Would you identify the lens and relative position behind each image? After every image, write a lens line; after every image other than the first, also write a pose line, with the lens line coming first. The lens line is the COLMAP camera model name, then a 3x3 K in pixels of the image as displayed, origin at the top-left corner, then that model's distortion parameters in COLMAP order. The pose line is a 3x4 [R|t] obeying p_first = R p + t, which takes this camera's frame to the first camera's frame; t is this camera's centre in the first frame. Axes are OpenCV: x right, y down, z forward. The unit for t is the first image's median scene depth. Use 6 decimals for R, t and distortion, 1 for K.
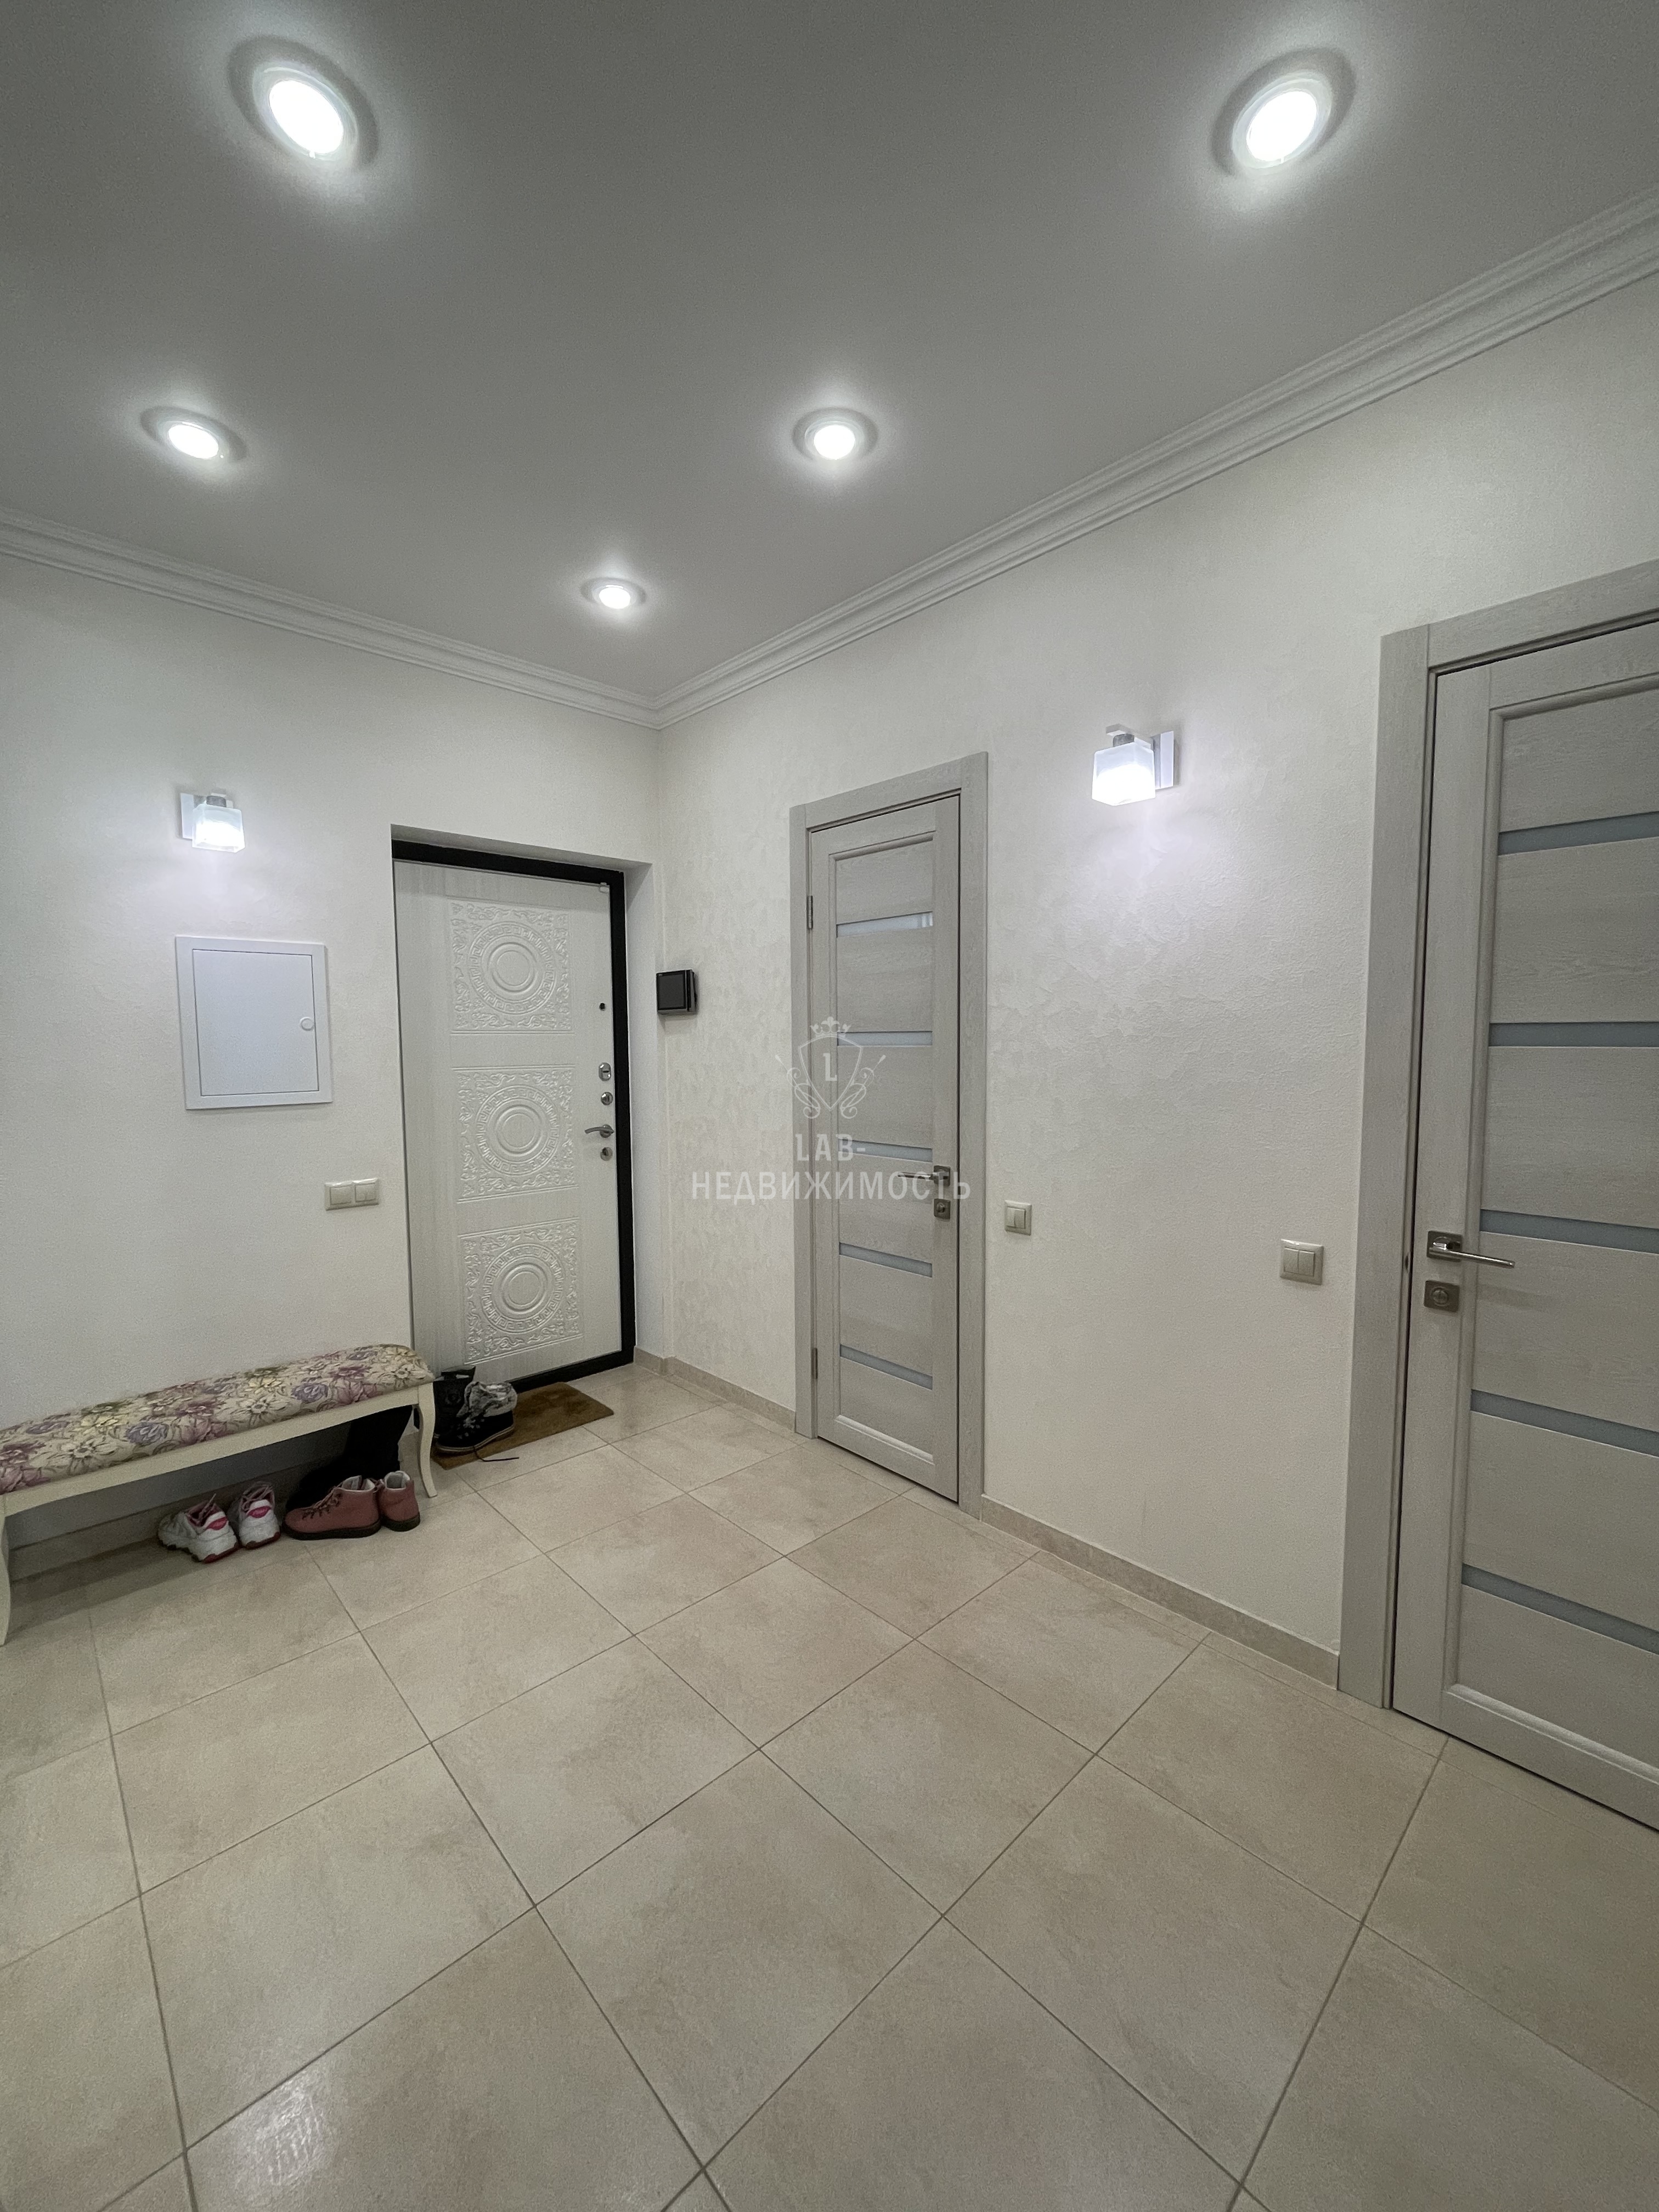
lens RADIAL K [[892.6, 0, 829.5], [0, 892.6, 1106.0], [0, 0, 1]] dist [0.000420, -0.000122]
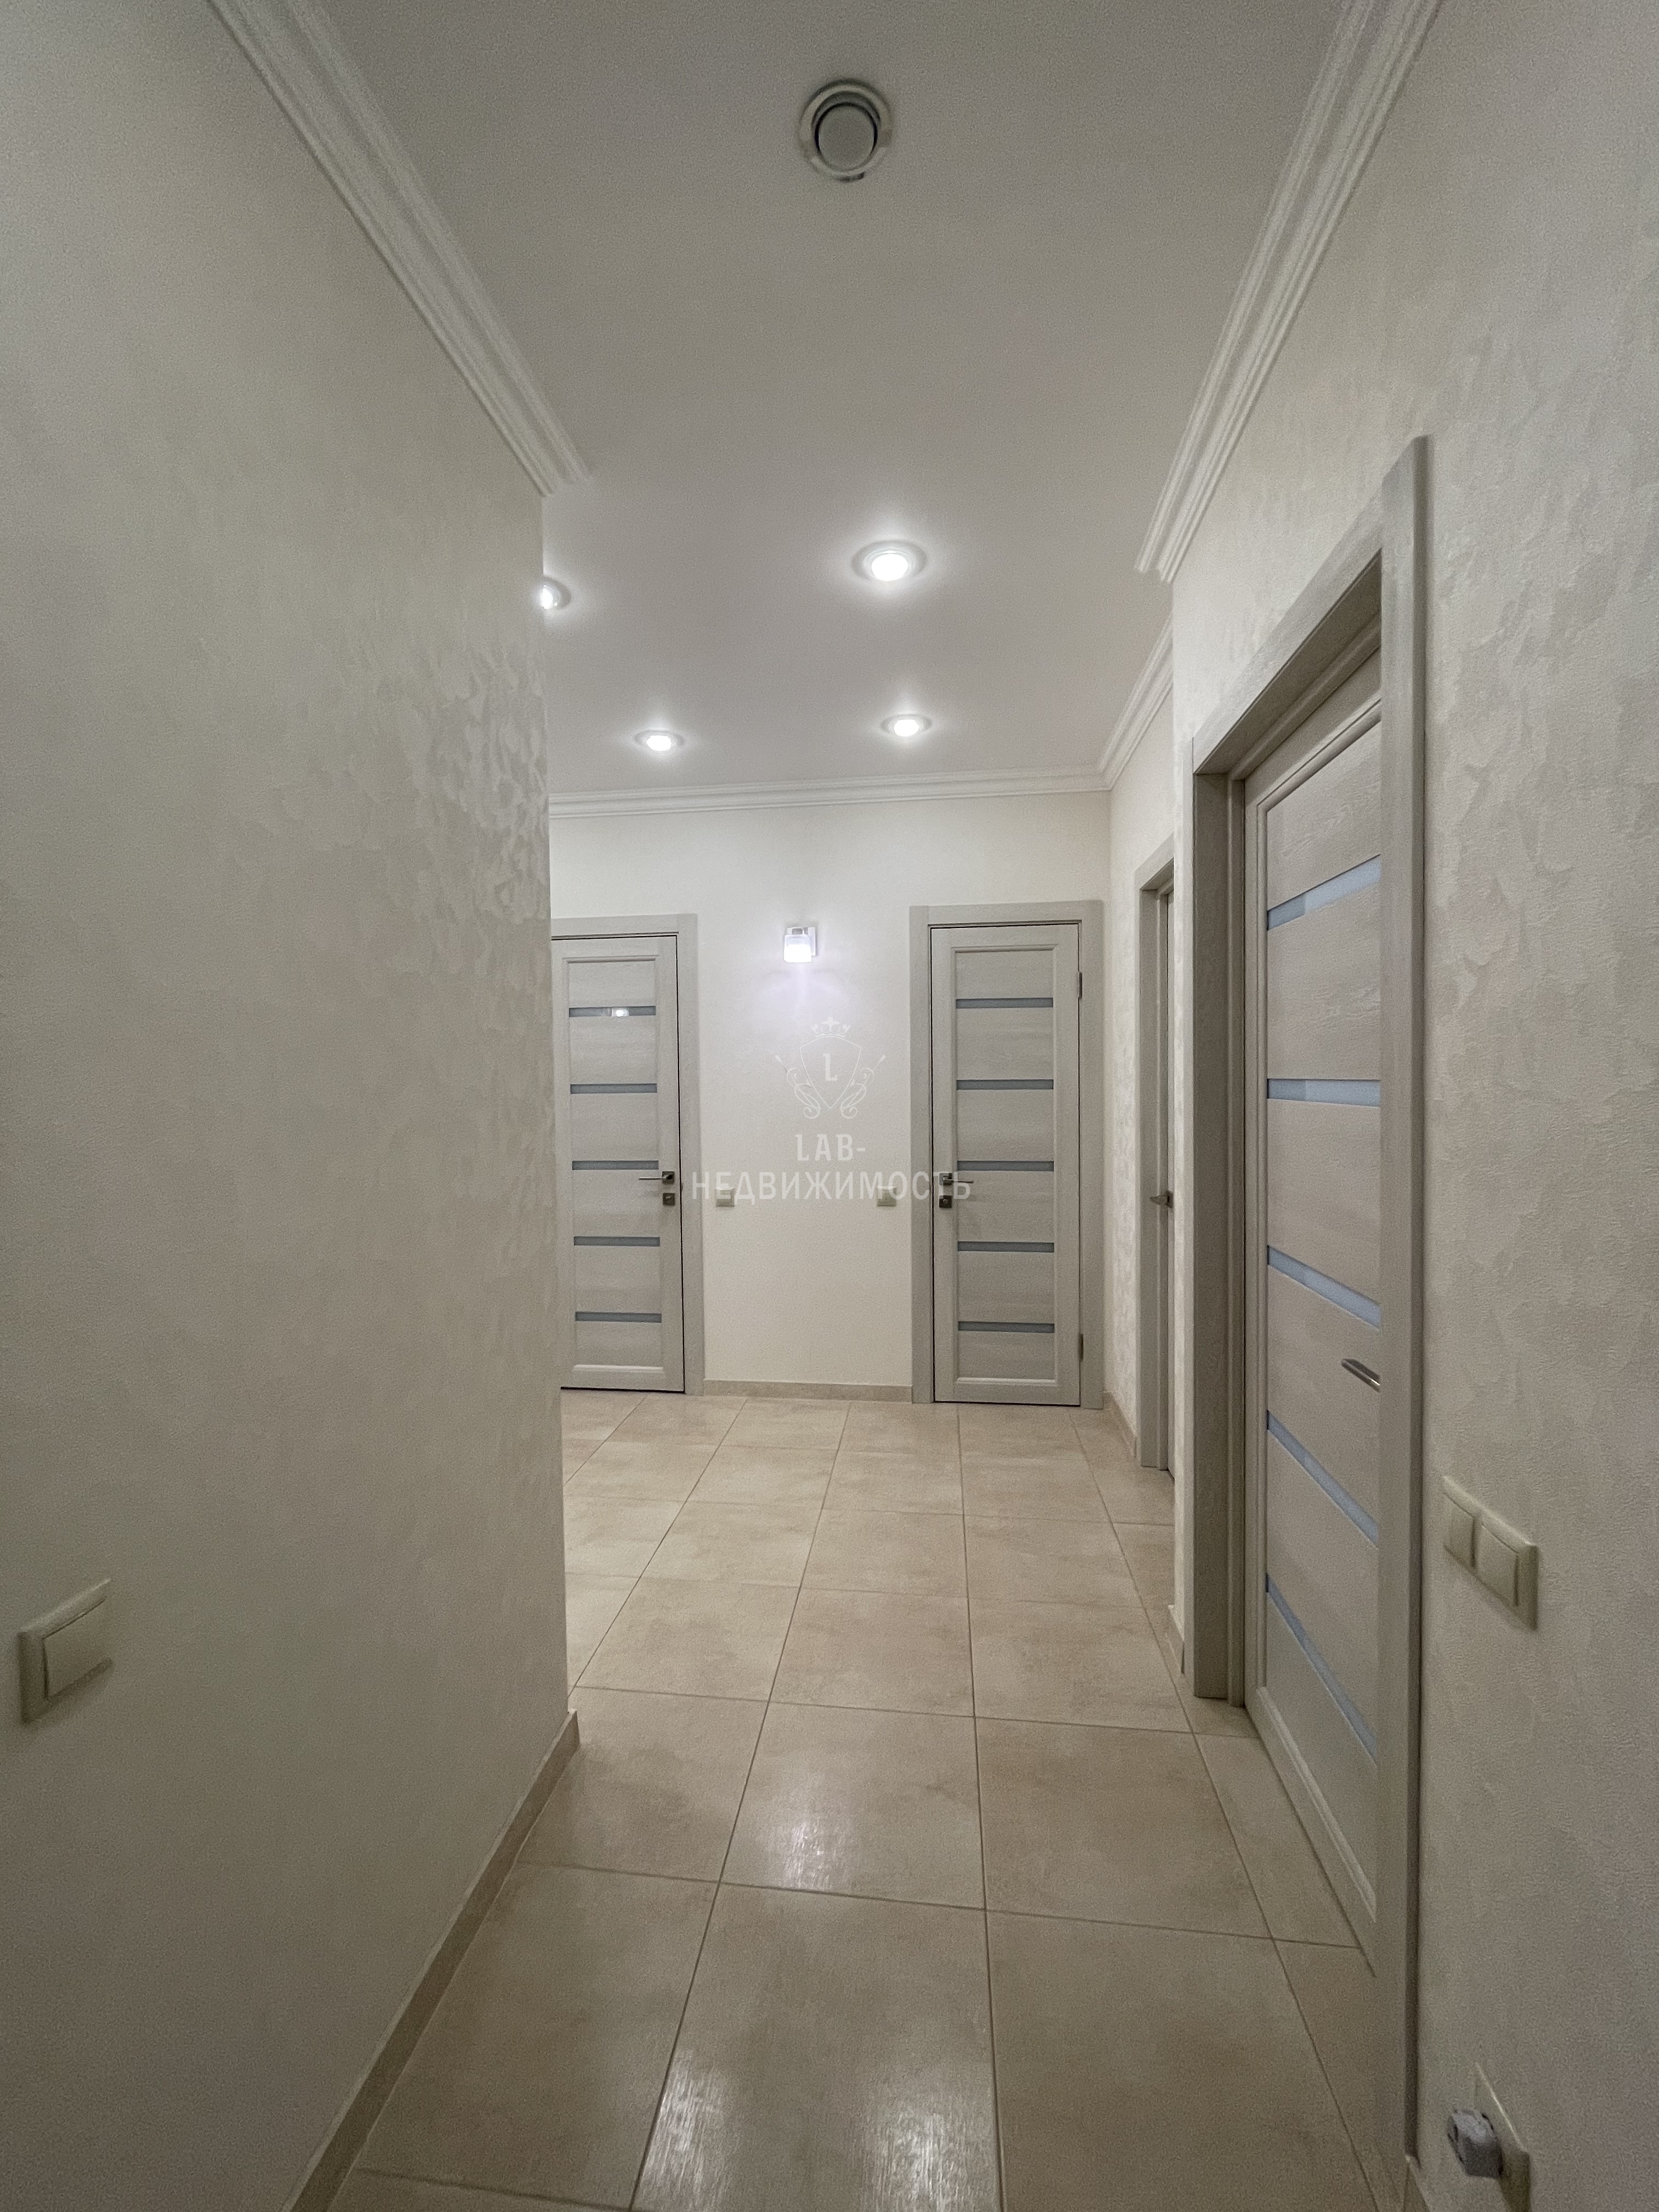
lens RADIAL K [[873.5, 0, 829.5], [0, 873.5, 1106.0], [0, 0, 1]] dist [-0.011736, 0.000617]
pose [[0.773717, -0.015715, 0.633337, -0.767008], [0.052437, 0.997851, -0.039300, 0.036722], [-0.631358, 0.063618, 0.772878, -0.433823]]
